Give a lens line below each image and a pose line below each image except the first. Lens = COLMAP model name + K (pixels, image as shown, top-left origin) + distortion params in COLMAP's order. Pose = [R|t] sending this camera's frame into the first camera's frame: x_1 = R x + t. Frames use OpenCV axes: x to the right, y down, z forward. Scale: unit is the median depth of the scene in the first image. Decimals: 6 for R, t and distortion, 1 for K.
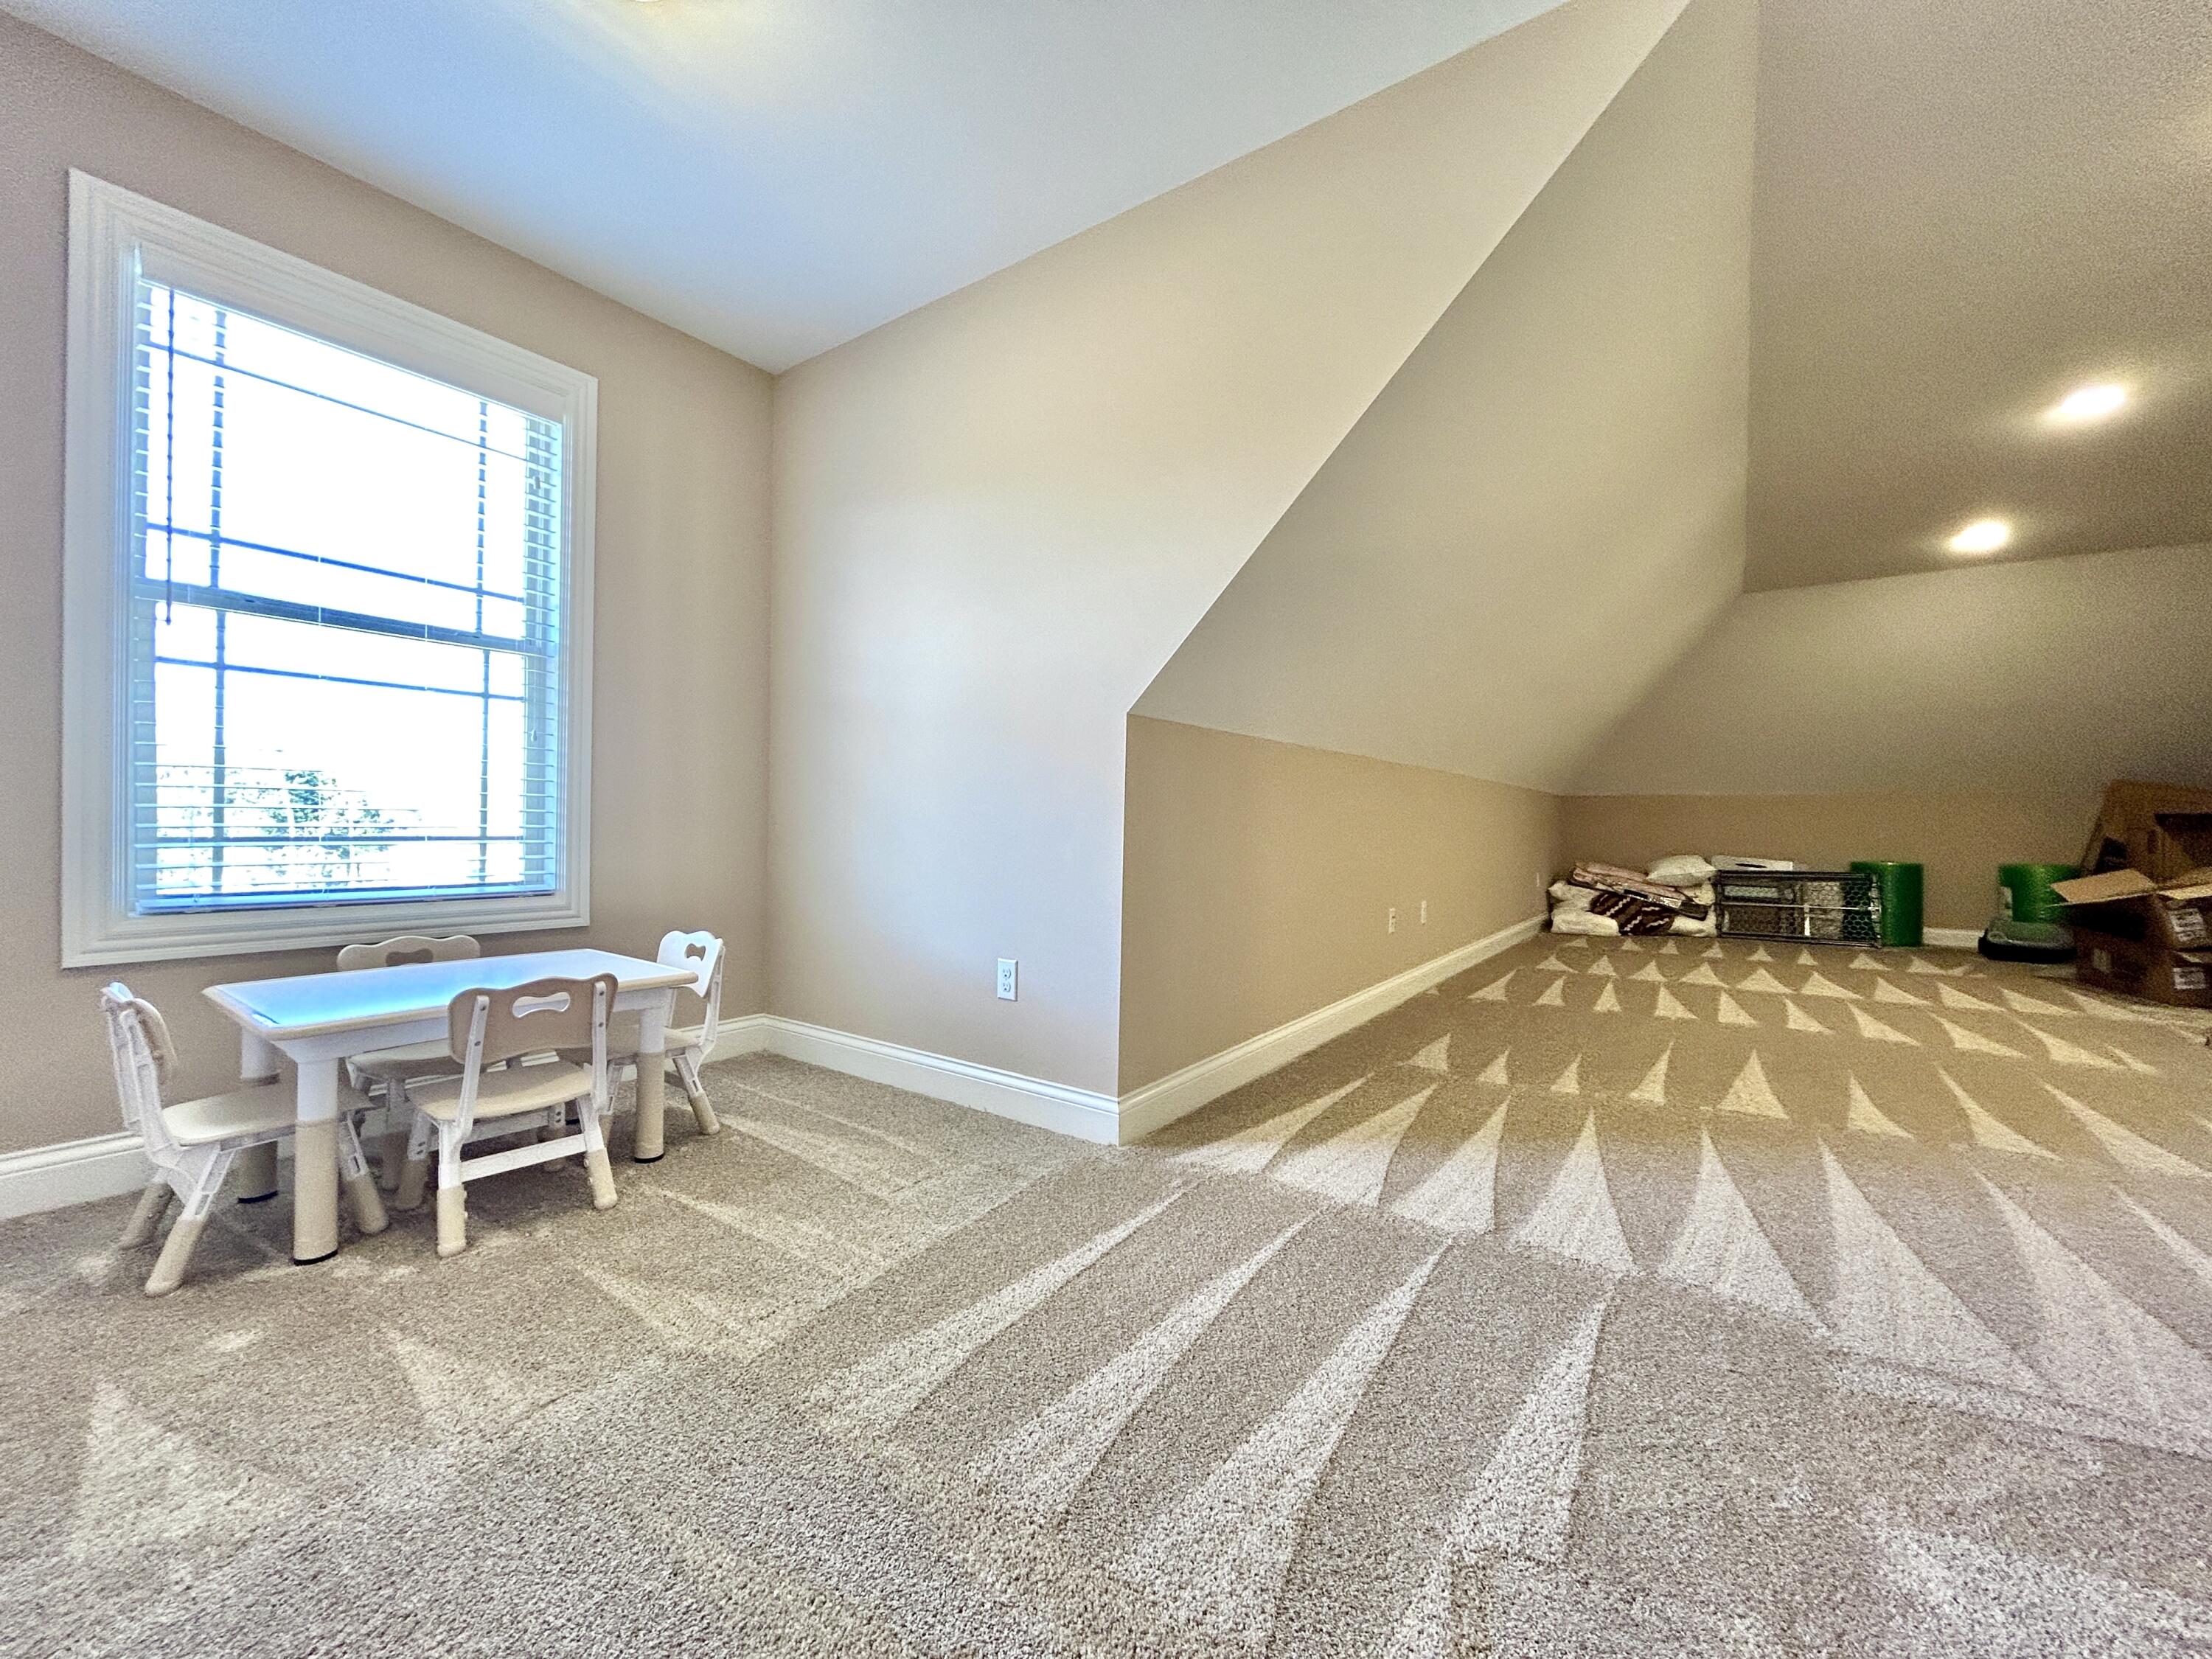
lens RADIAL K [[889.4, 0, 1096.1], [0, 889.4, 826.4], [0, 0, 1]] dist [-0.000363, 0.000691]
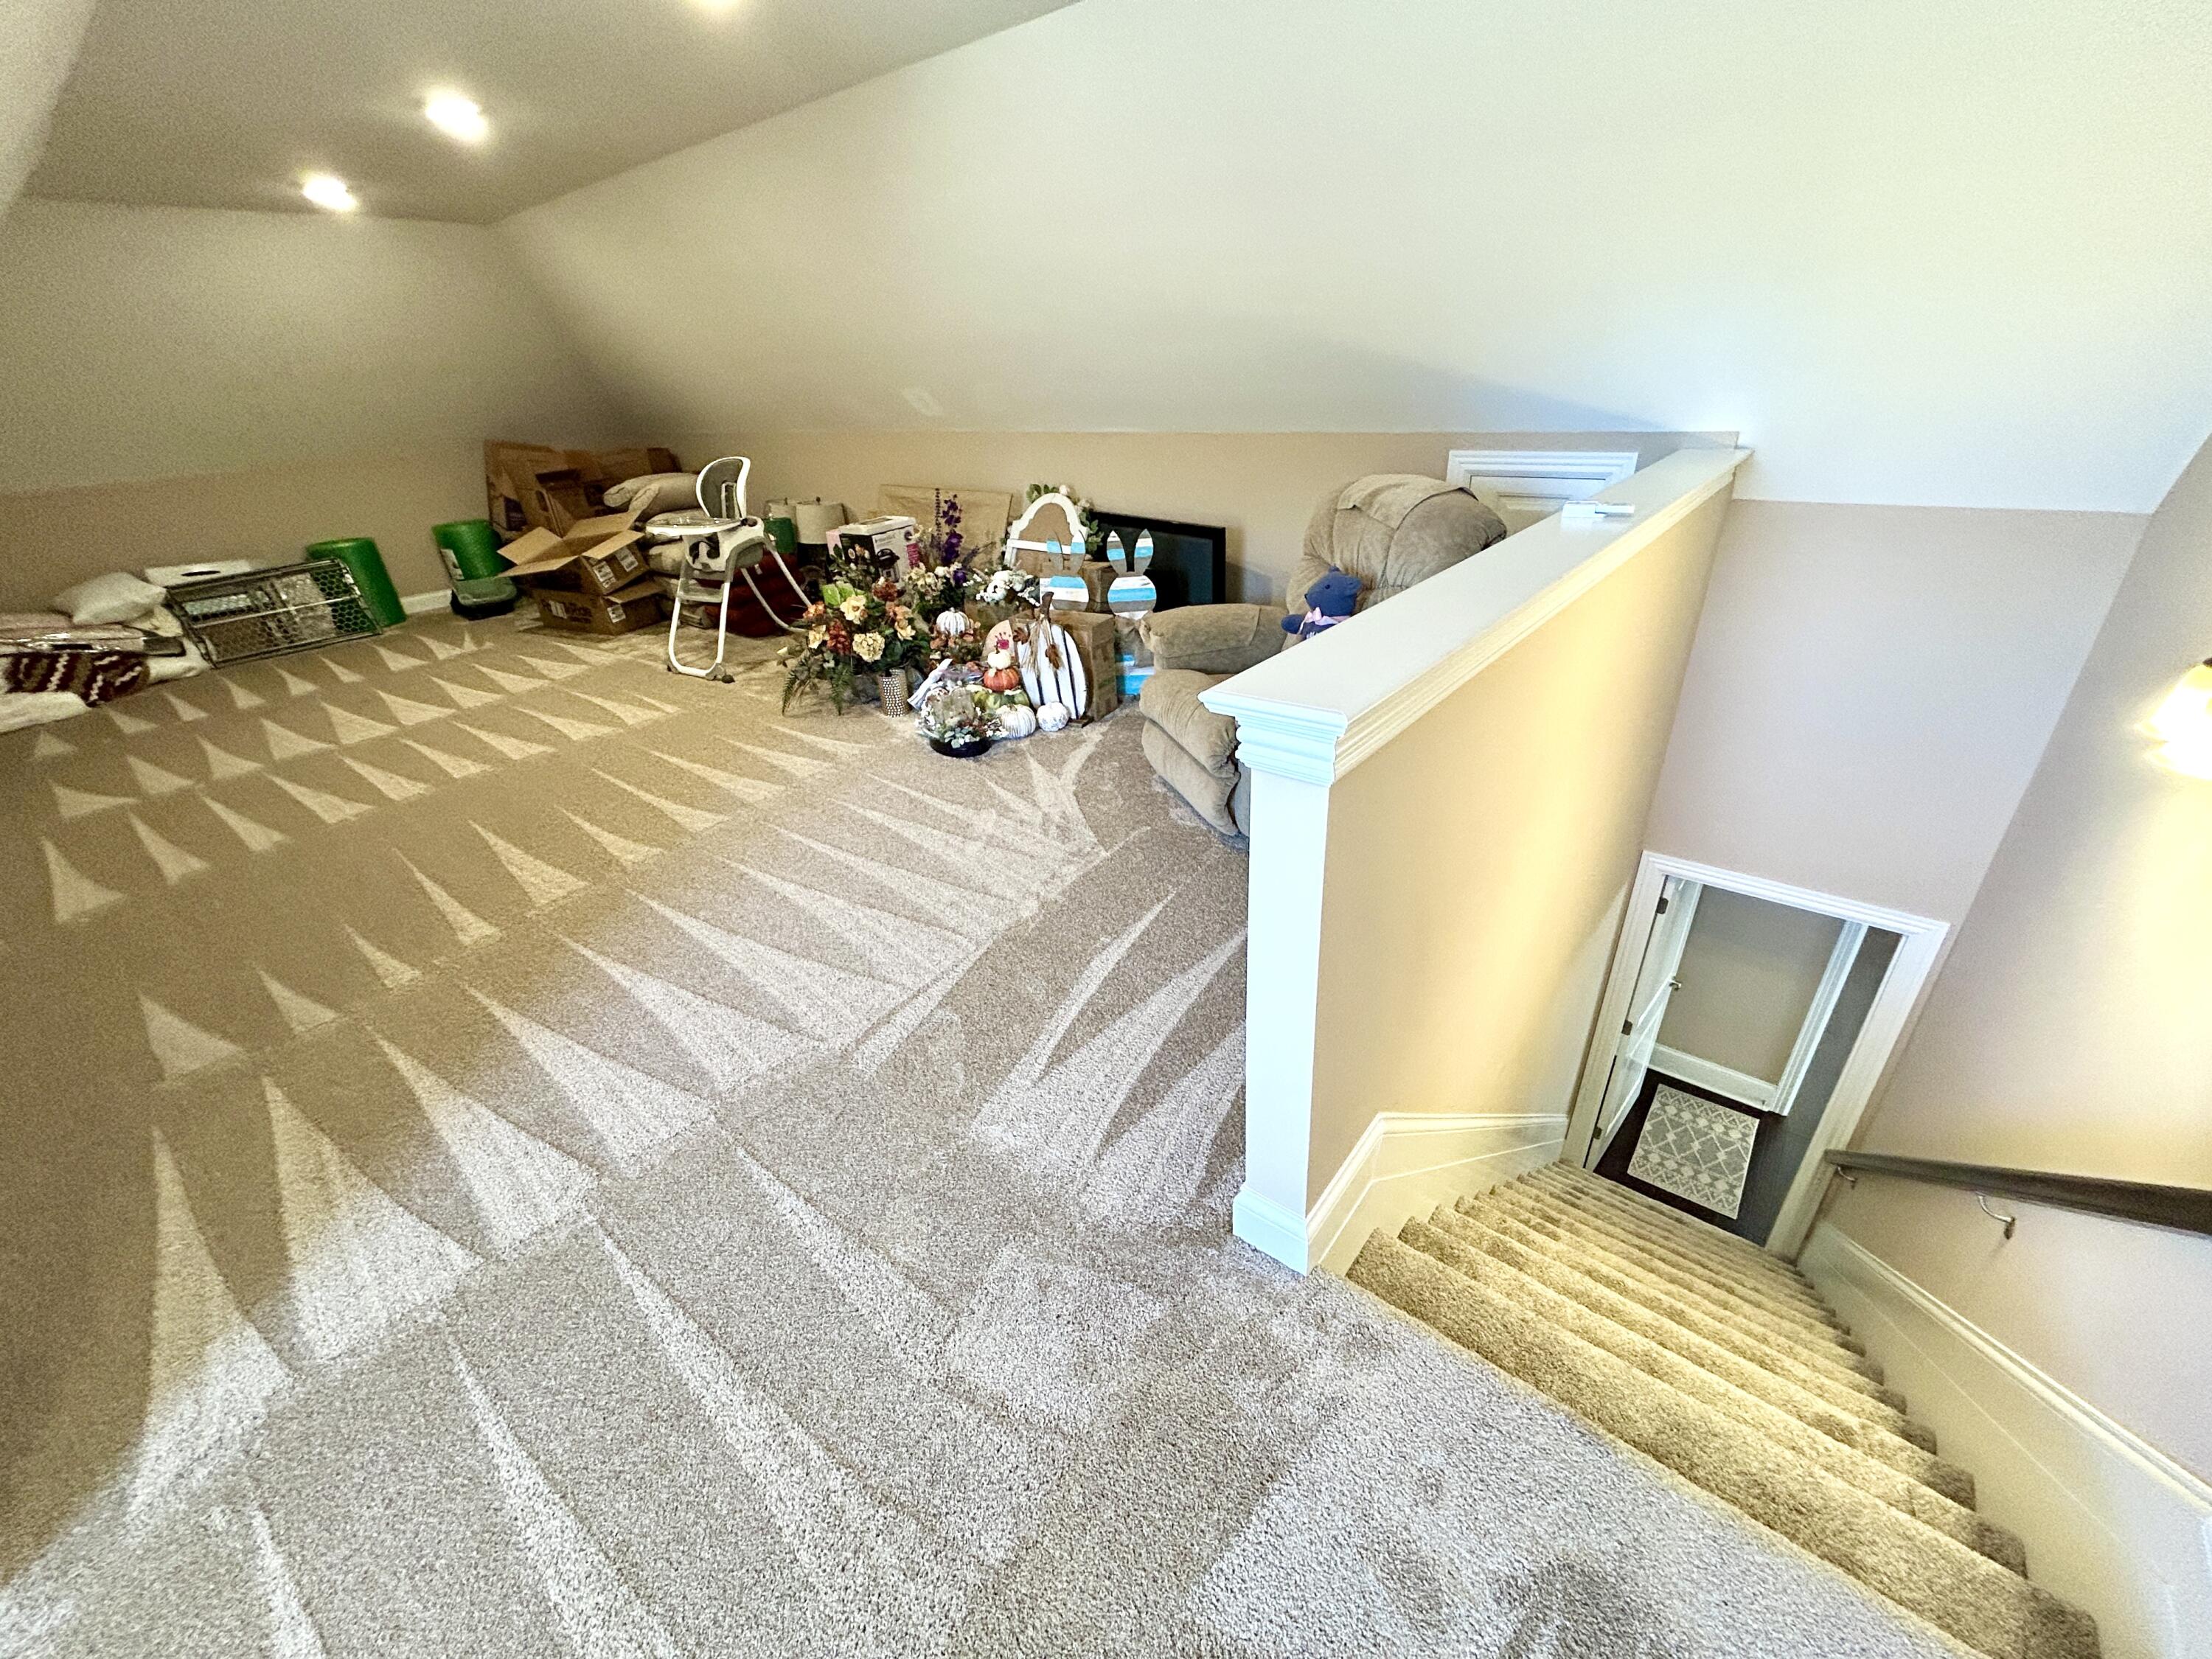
lens RADIAL K [[889.4, 0, 1096.1], [0, 889.4, 826.4], [0, 0, 1]] dist [-0.000363, 0.000691]
pose [[0.063417, -0.477836, 0.876157, -0.071345], [0.060142, 0.878158, 0.474574, -0.111576], [-0.996173, 0.022598, 0.084429, 0.109705]]
